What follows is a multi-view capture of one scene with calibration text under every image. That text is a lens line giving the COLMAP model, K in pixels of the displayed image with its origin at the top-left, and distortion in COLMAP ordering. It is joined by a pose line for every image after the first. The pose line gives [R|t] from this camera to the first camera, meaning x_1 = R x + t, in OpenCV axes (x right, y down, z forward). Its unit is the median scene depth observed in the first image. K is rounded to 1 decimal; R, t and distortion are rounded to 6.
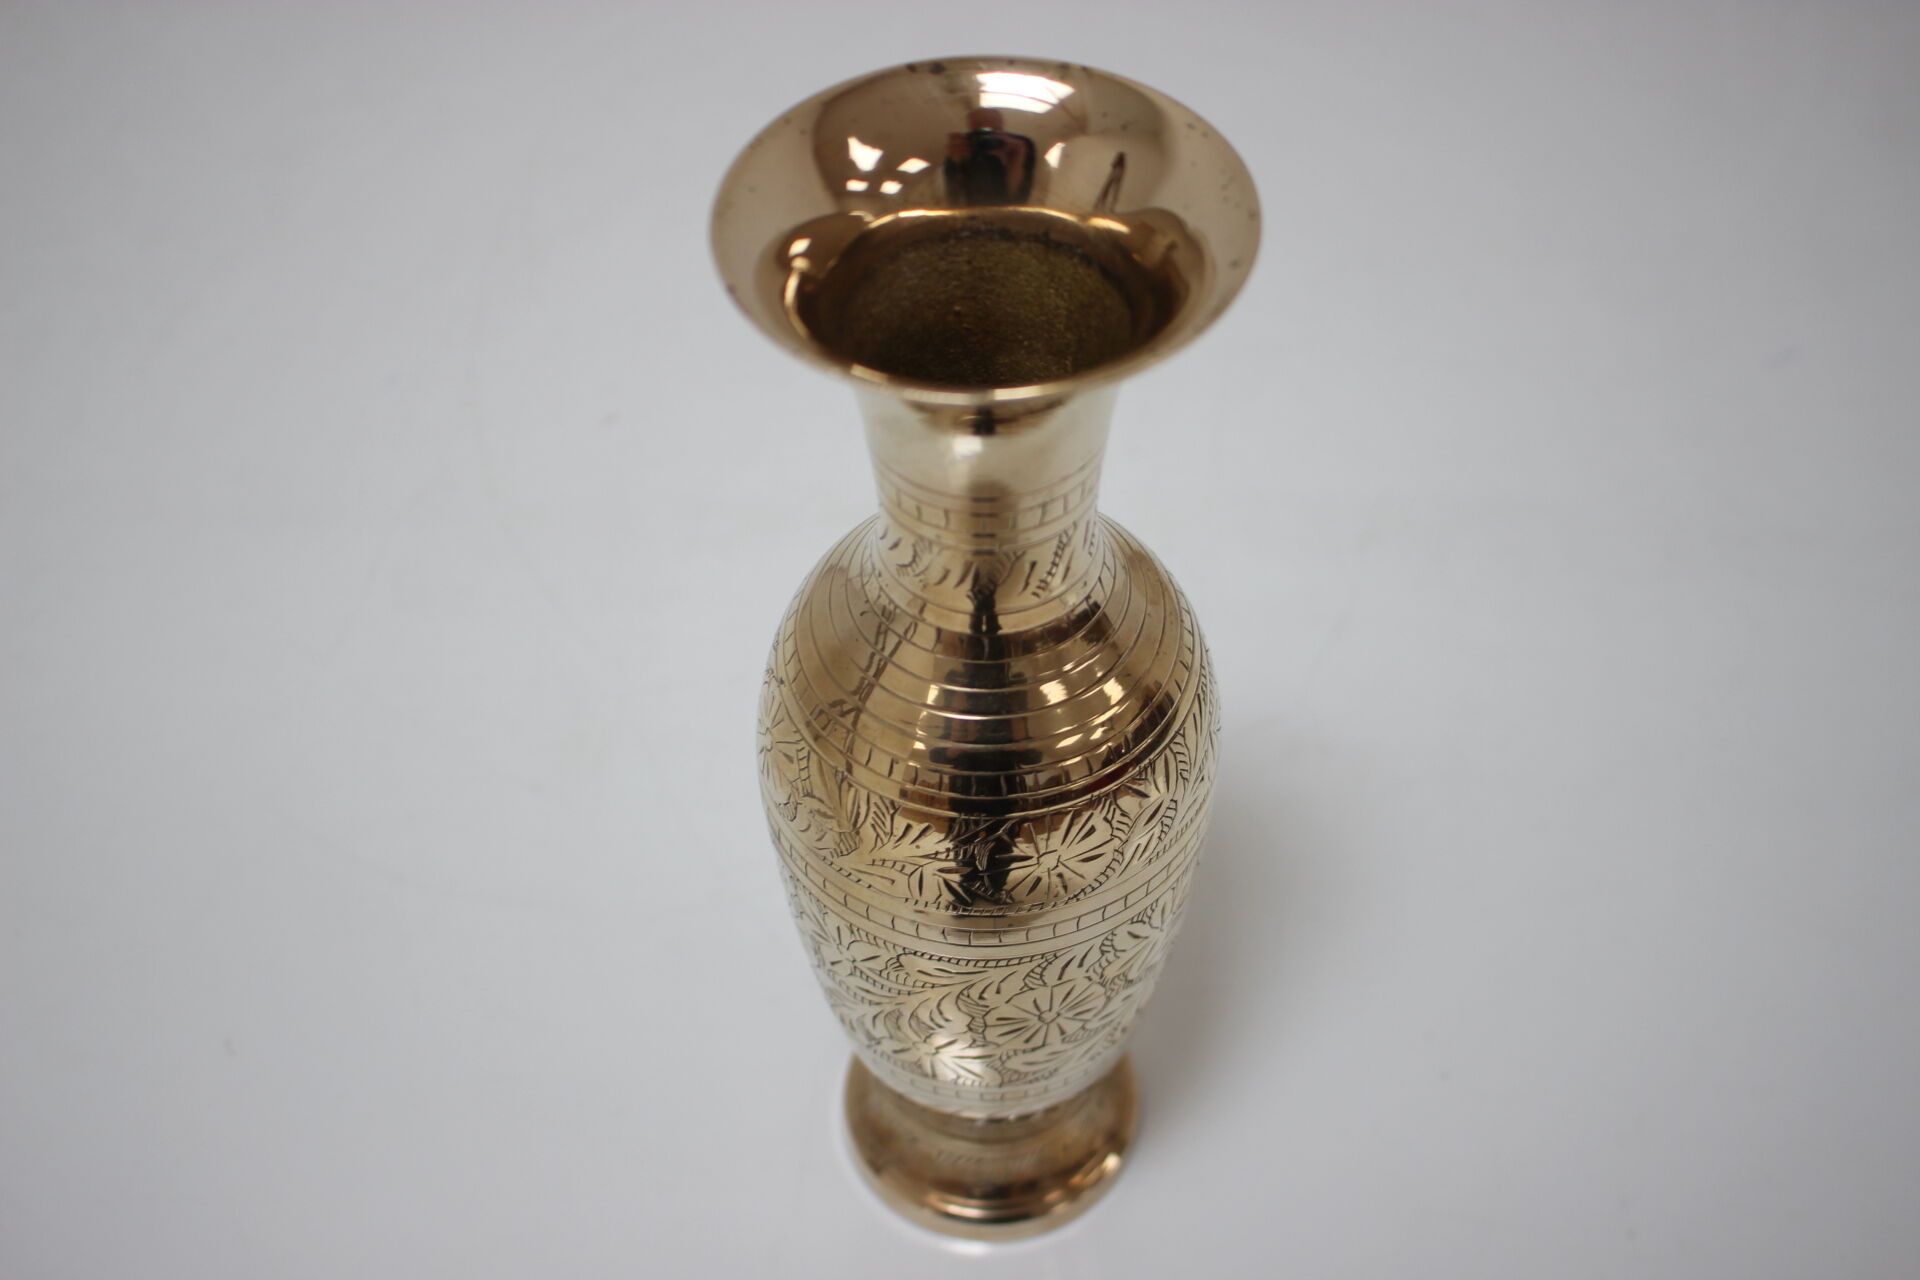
lens RADIAL K [[2403.1, 0, 960.0], [0, 2403.1, 640.0], [0, 0, 1]] dist [-0.164433, 0.007135]
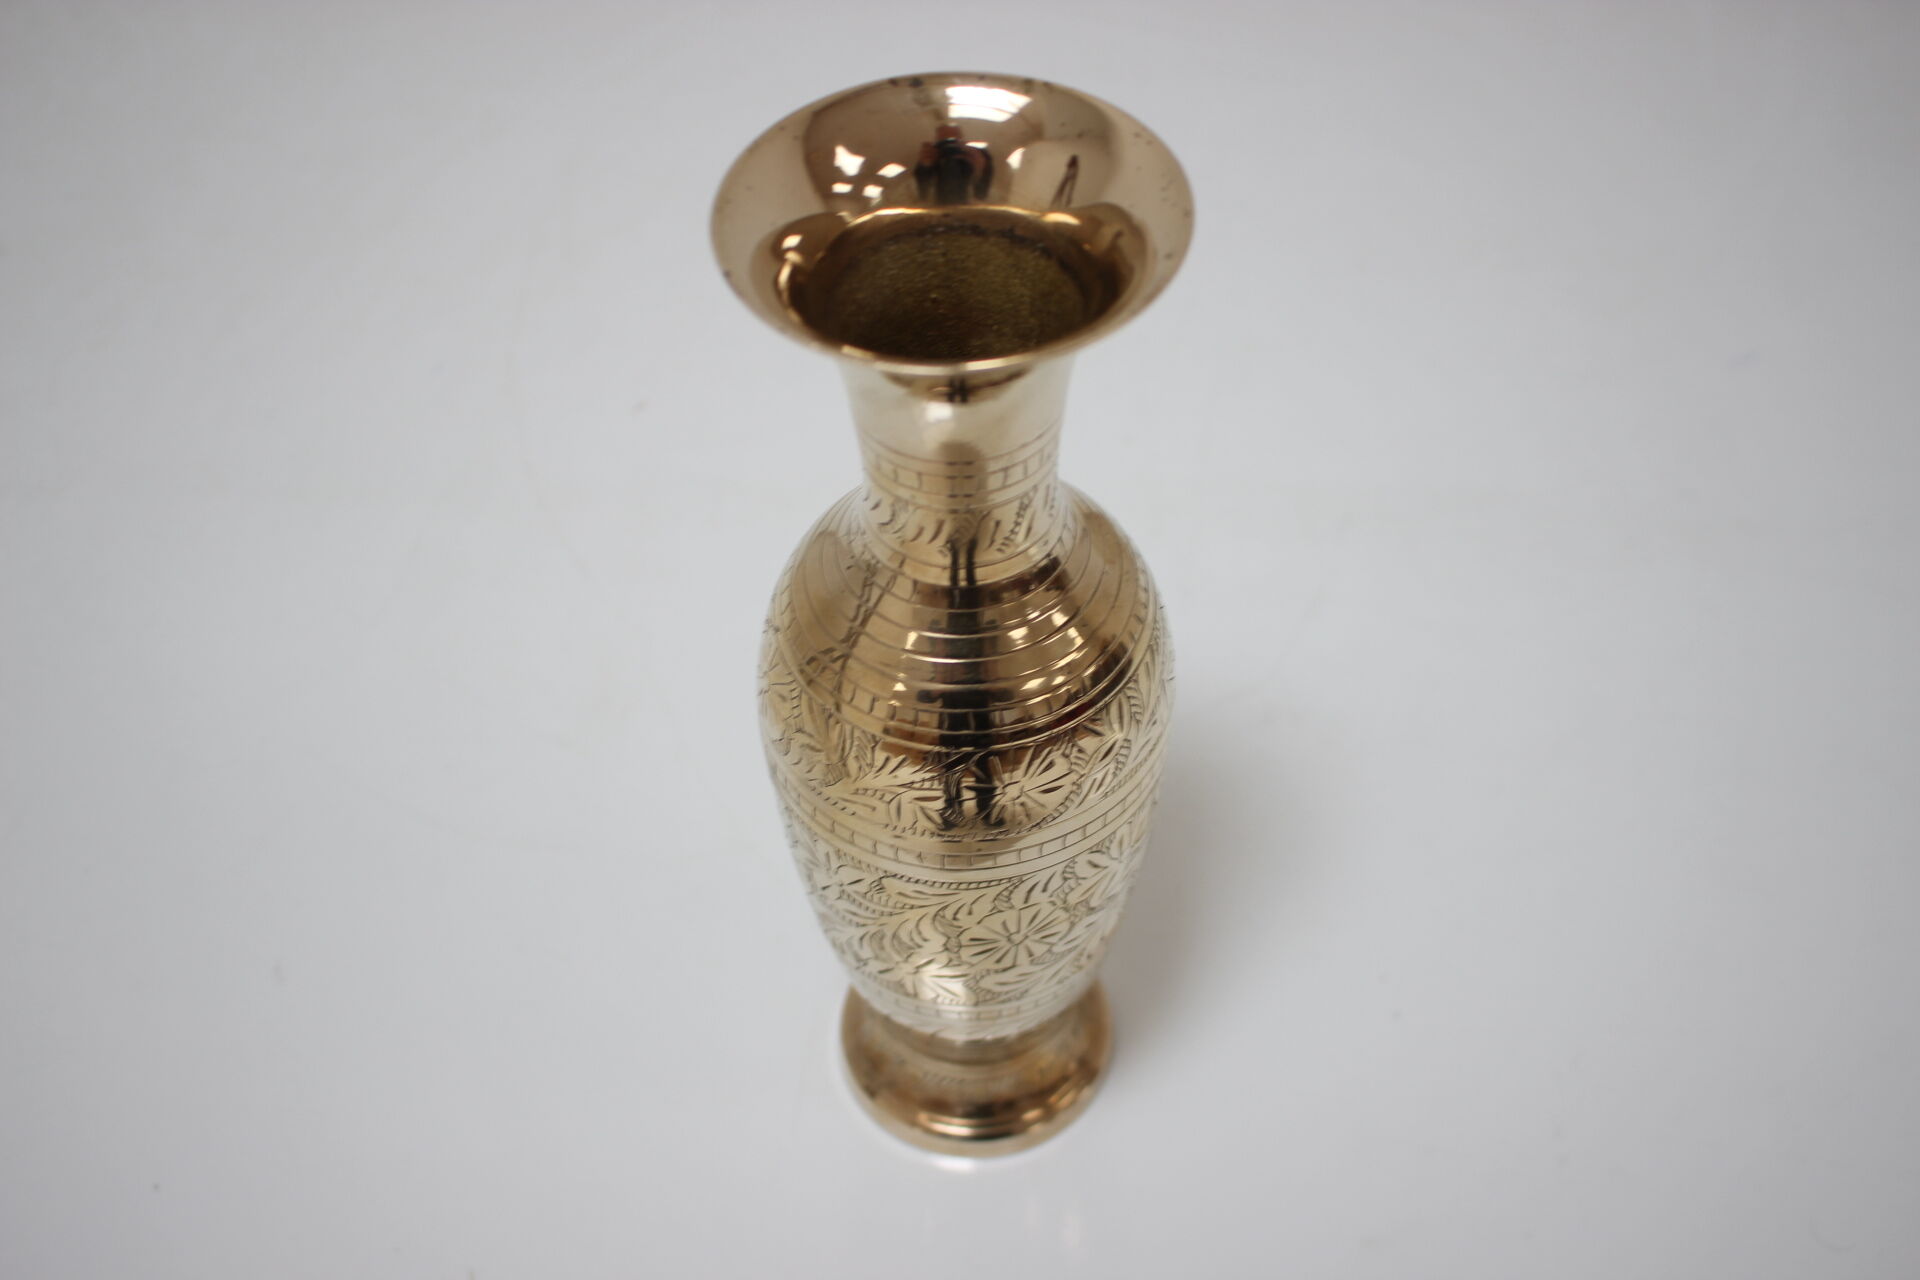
lens RADIAL K [[2403.1, 0, 960.0], [0, 2403.1, 640.0], [0, 0, 1]] dist [-0.164433, 0.007135]
pose [[0.999718, 0.011682, -0.020696, 0.034532], [-0.011792, 0.999917, -0.005176, 0.027516], [0.020633, 0.005419, 0.999772, -0.117758]]
